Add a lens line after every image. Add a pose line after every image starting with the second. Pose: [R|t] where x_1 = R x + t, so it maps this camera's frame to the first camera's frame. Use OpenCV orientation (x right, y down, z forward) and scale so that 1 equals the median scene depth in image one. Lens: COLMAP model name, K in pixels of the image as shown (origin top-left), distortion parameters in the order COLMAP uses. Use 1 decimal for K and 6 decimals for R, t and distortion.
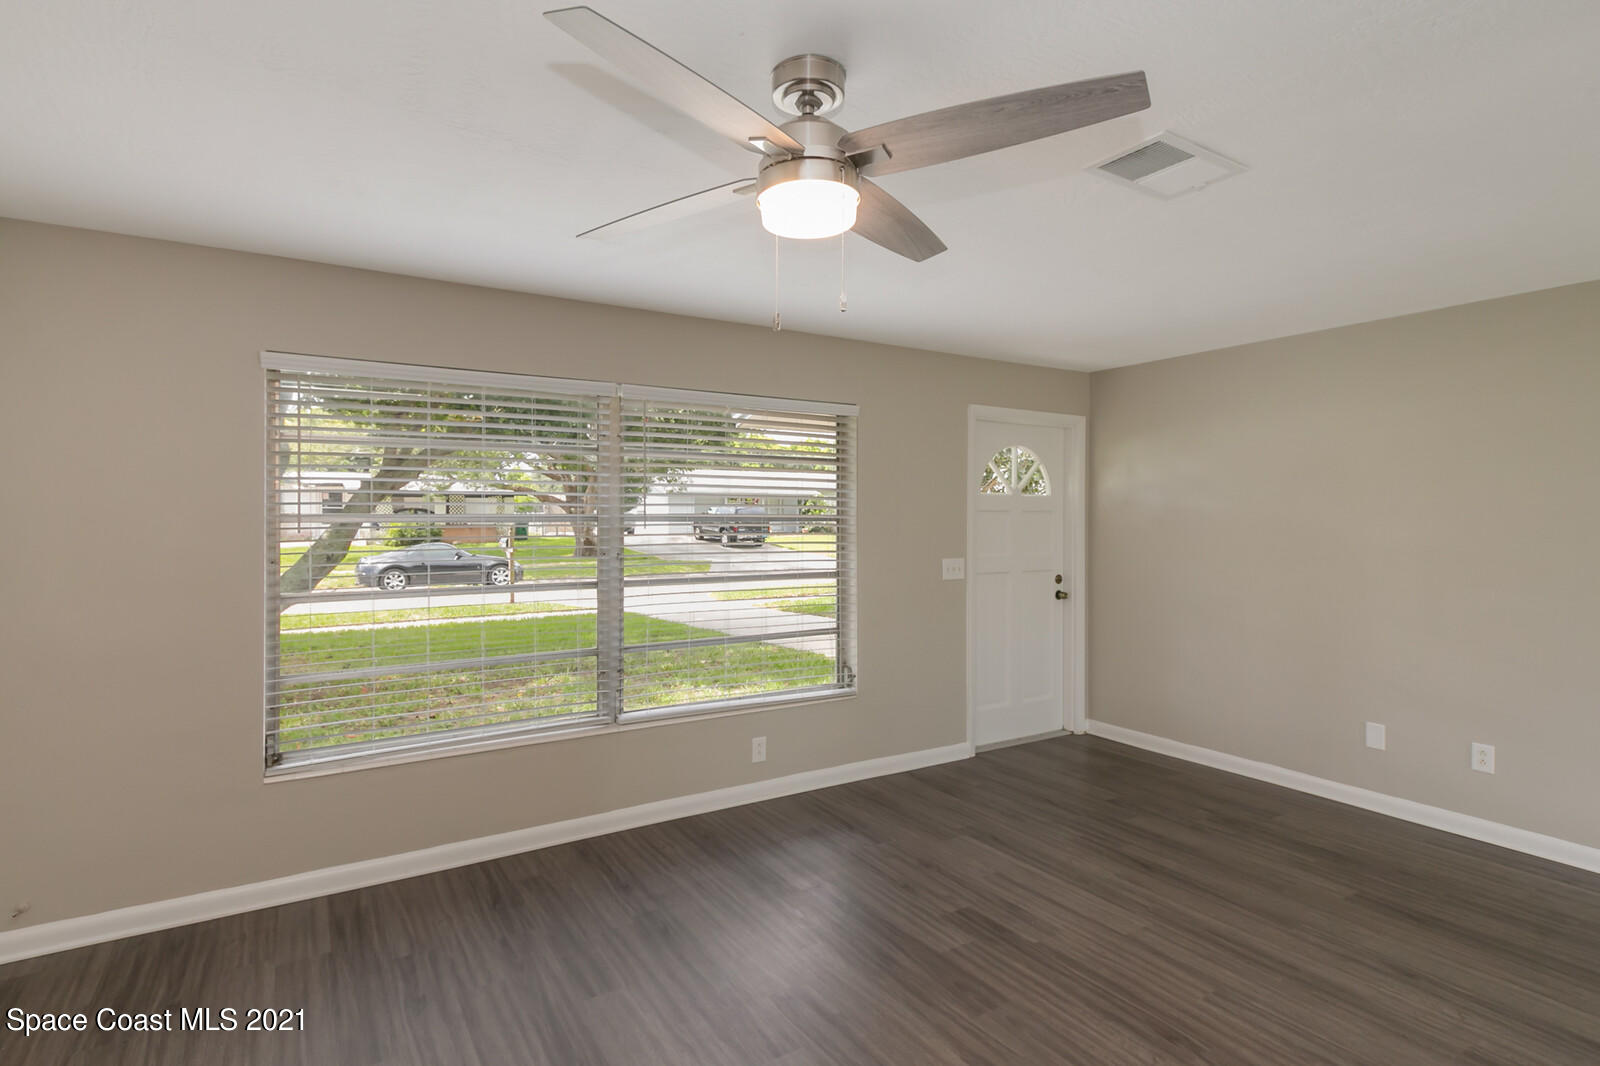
lens RADIAL K [[806.4, 0, 803.3], [0, 806.4, 510.0], [0, 0, 1]] dist [0.012823, -0.000036]
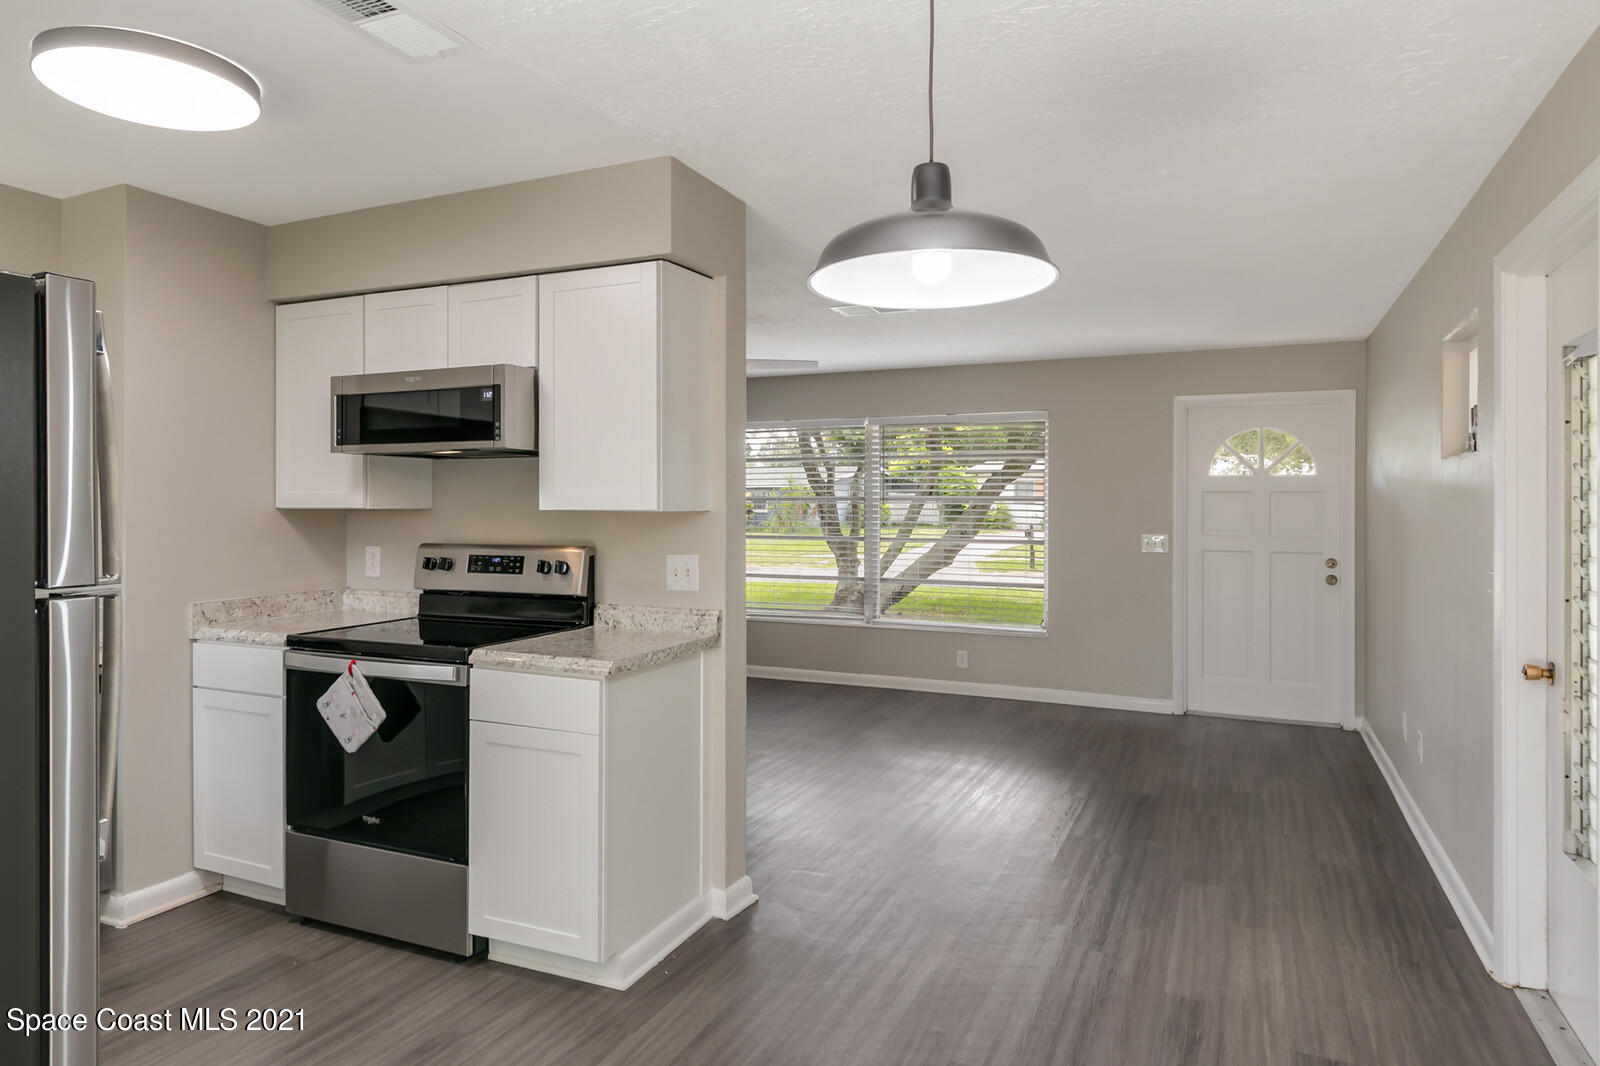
lens RADIAL K [[970.6, 0, 801.4], [0, 970.6, 509.5], [0, 0, 1]] dist [0.001362, 0.000633]
pose [[0.549775, -0.001647, -0.835311, 1.059621], [-0.000193, 0.999998, -0.002098, 0.028391], [0.835313, 0.001315, 0.549773, -0.165936]]
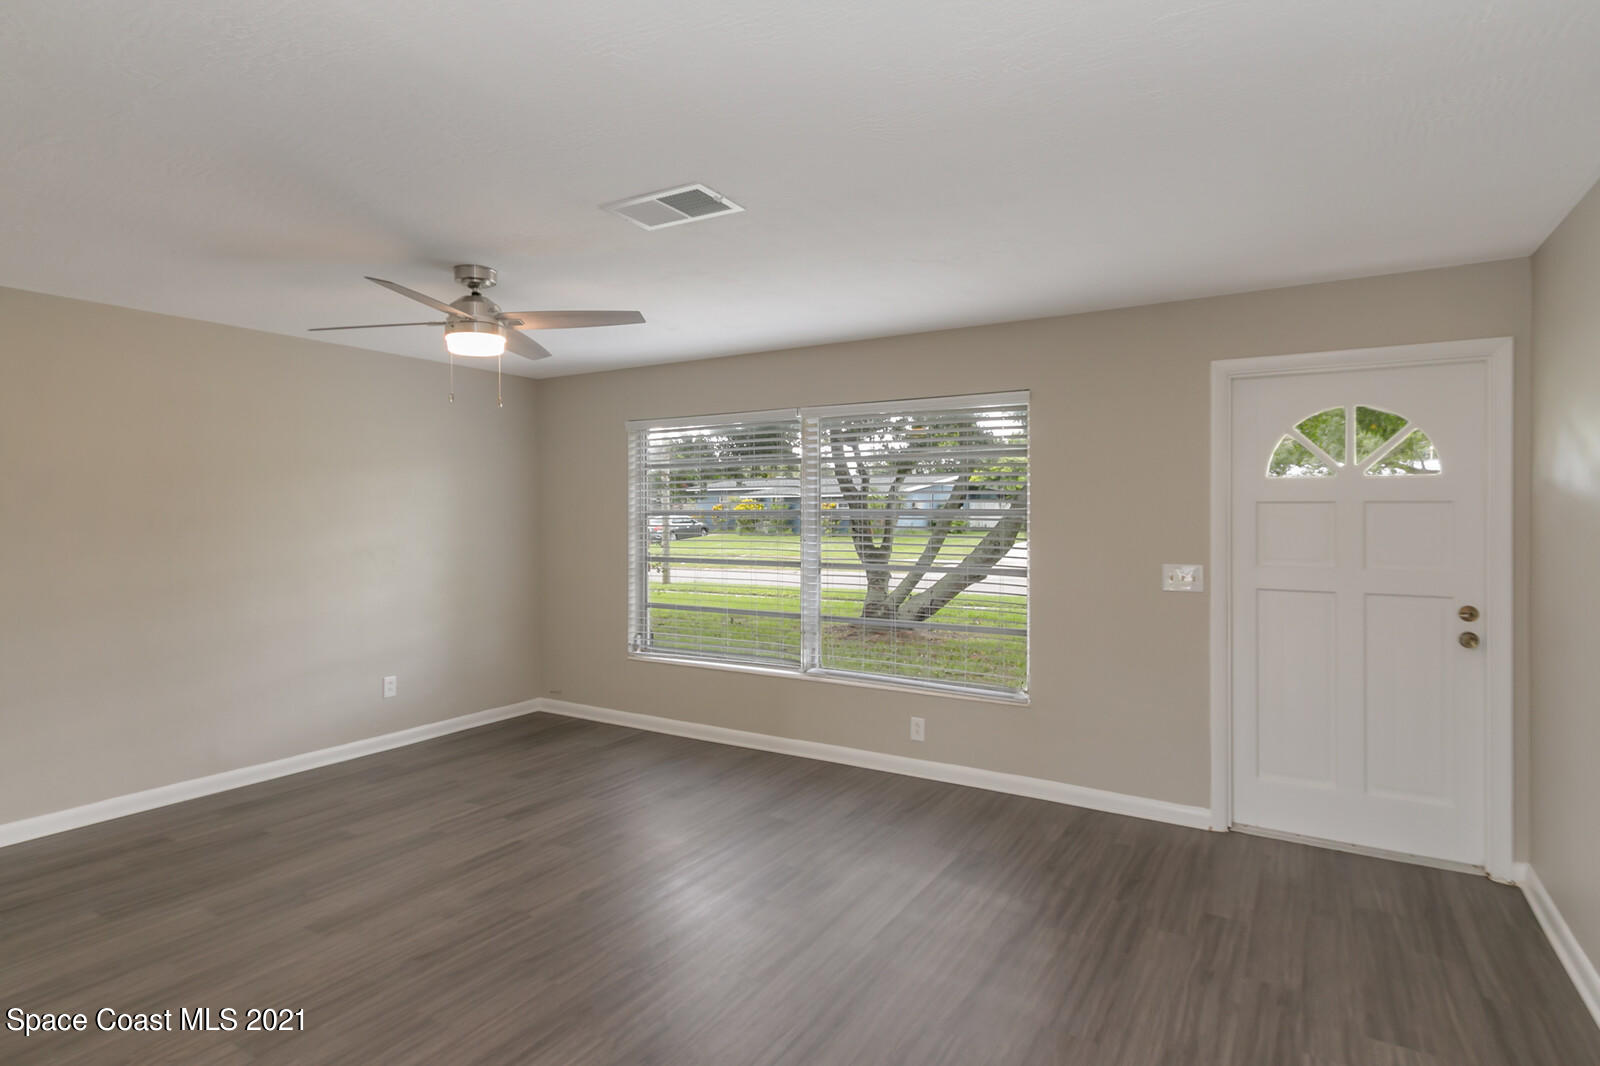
lens RADIAL K [[844.8, 0, 810.1], [0, 844.8, 519.0], [0, 0, 1]] dist [0.004397, -0.000177]
pose [[0.451354, -0.000049, -0.892345, 0.754360], [0.003383, 0.999993, 0.001657, 0.013920], [0.892338, -0.003766, 0.451351, 0.316127]]
